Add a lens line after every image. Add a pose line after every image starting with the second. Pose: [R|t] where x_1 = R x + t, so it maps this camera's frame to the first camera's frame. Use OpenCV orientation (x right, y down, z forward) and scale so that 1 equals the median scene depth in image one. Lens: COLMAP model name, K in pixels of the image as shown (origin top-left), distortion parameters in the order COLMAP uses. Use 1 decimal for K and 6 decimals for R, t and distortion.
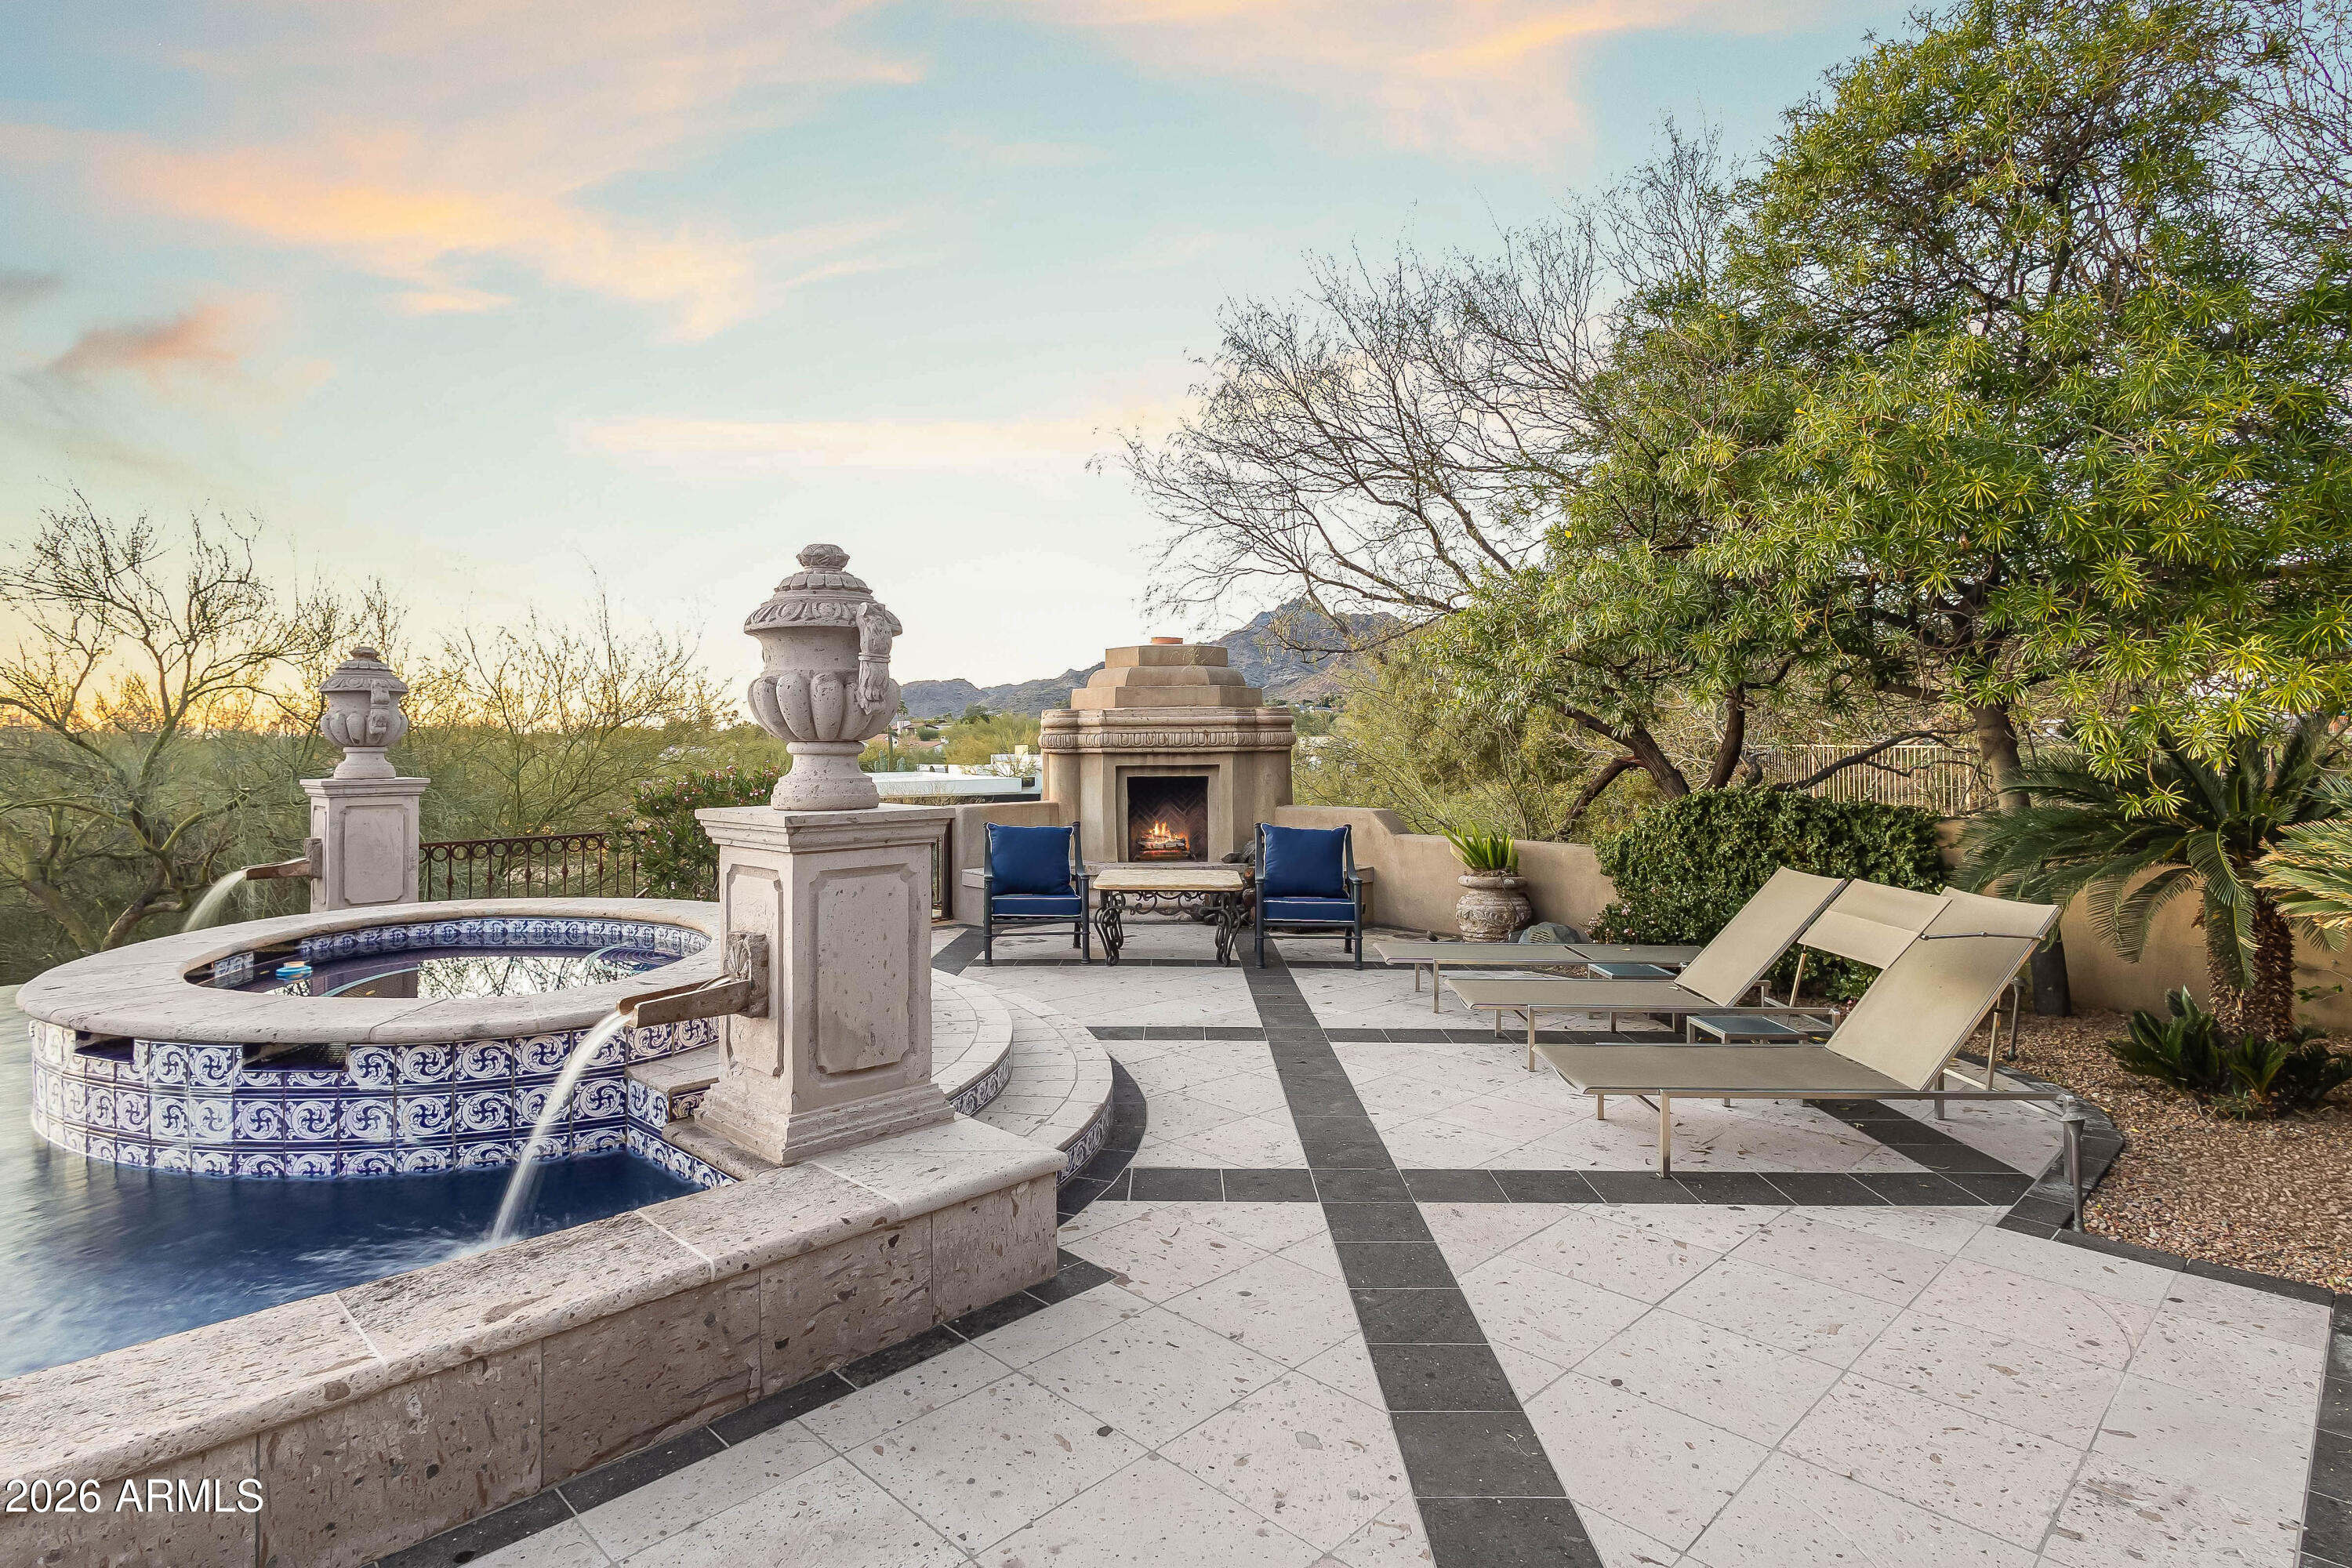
lens RADIAL K [[1187.5, 0, 1176.9], [0, 1187.5, 725.2], [0, 0, 1]] dist [0.004534, 0.000686]
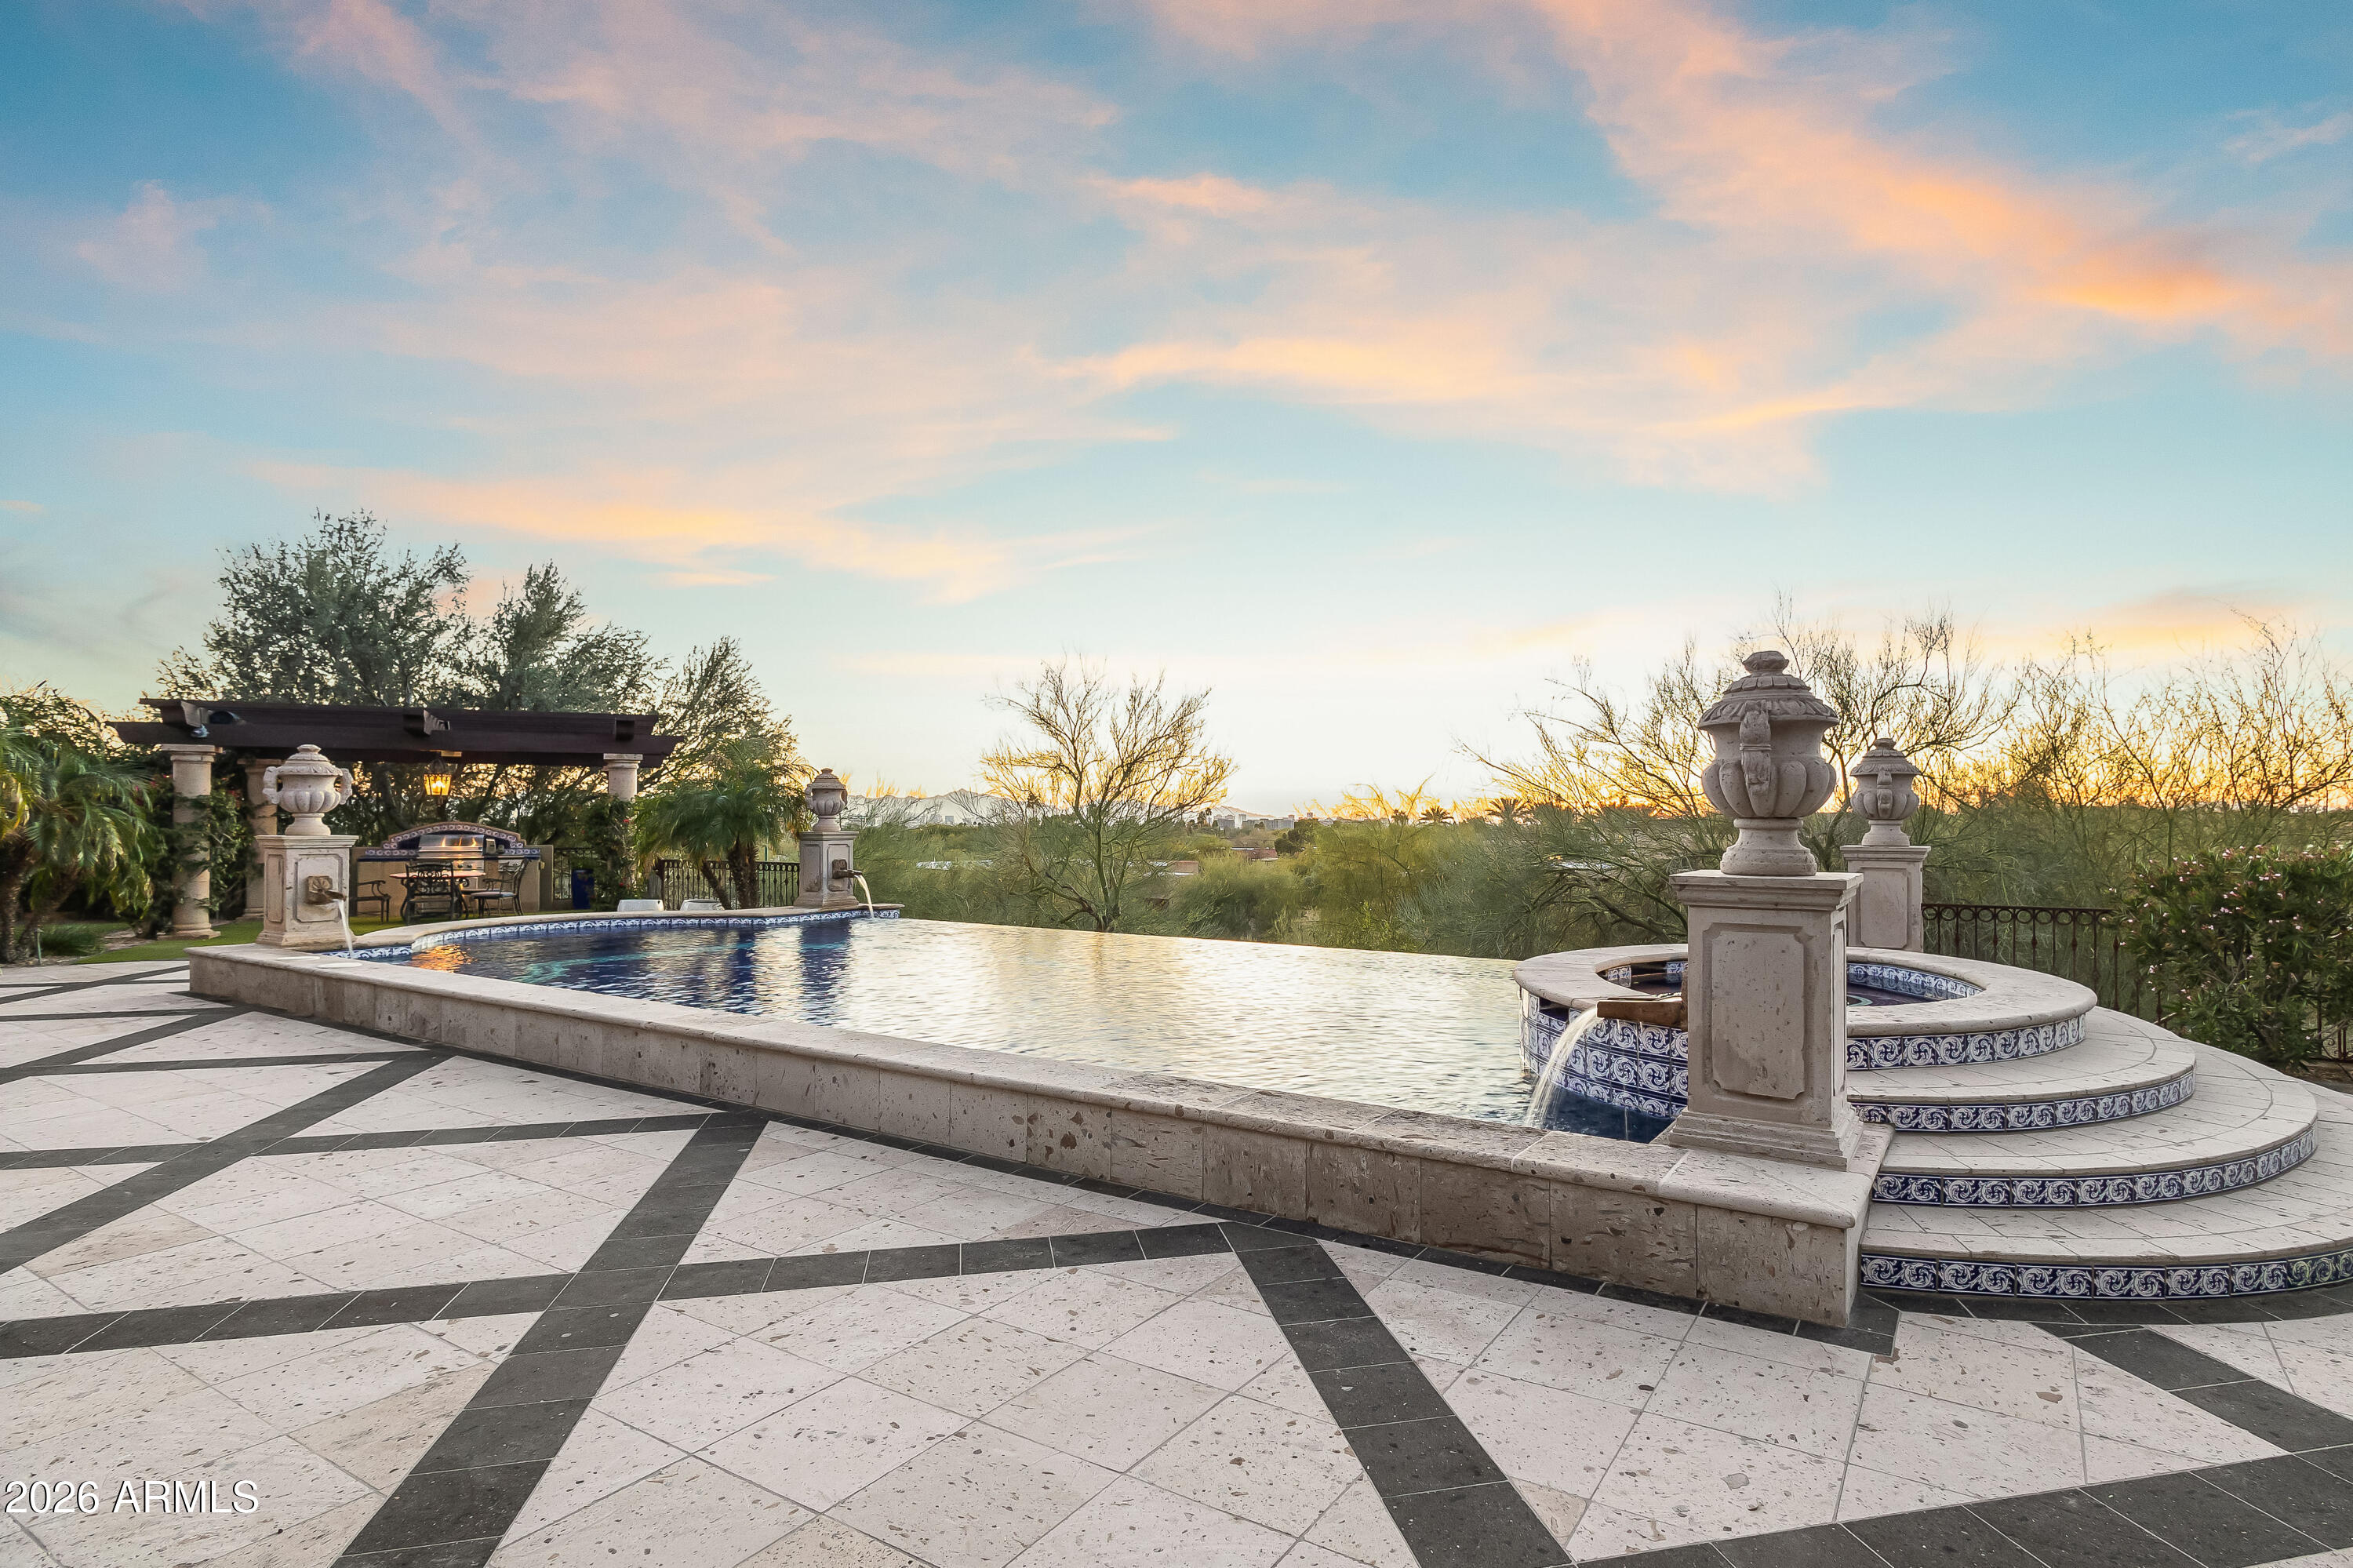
lens RADIAL K [[977.4, 0, 1179.9], [0, 977.4, 804.5], [0, 0, 1]] dist [-0.000939, -0.000355]
pose [[0.276652, -0.006512, -0.960948, 0.498704], [0.009038, 0.999950, -0.004174, -0.001217], [0.960928, -0.007531, 0.276697, 0.176183]]
